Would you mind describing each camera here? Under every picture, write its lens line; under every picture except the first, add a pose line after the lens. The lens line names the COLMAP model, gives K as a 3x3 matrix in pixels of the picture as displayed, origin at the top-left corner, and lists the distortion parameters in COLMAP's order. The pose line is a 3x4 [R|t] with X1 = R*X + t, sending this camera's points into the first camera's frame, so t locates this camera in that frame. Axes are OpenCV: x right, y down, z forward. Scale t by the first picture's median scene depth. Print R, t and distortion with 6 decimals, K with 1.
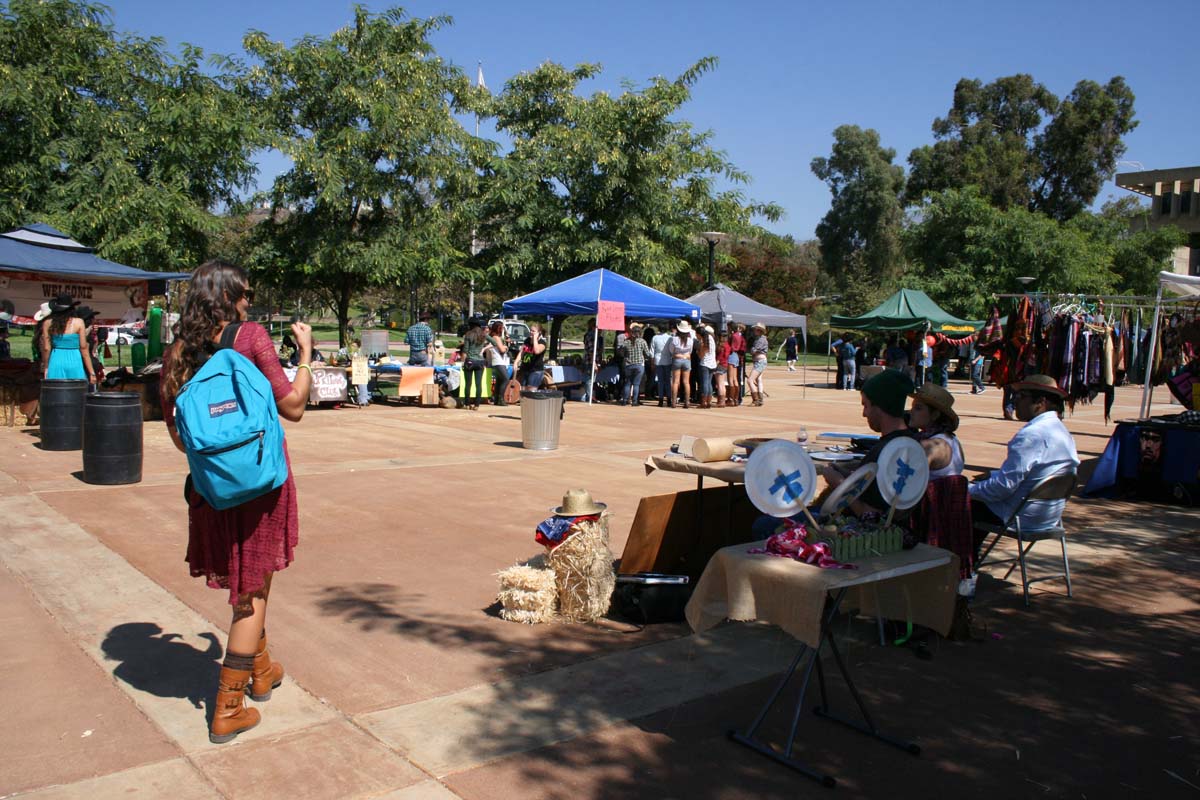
lens RADIAL K [[628.4, 0, 600.0], [0, 628.4, 400.0], [0, 0, 1]] dist [-0.084935, 0.000232]
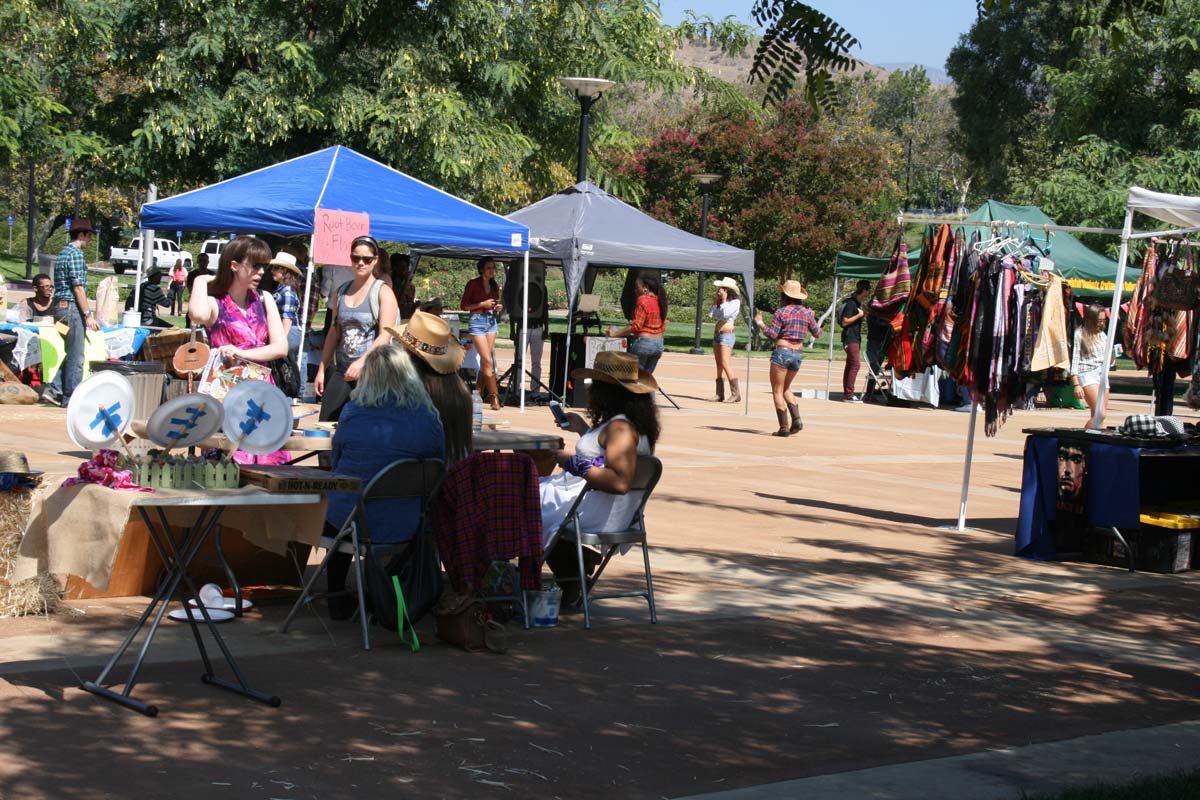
lens RADIAL K [[1465.6, 0, 600.0], [0, 1465.6, 400.0], [0, 0, 1]] dist [-0.002984, 0.010023]
pose [[0.997261, 0.025207, 0.069531, 0.126507], [-0.023514, 0.999409, -0.025065, 0.020548], [-0.070121, 0.023361, 0.997265, -0.188992]]
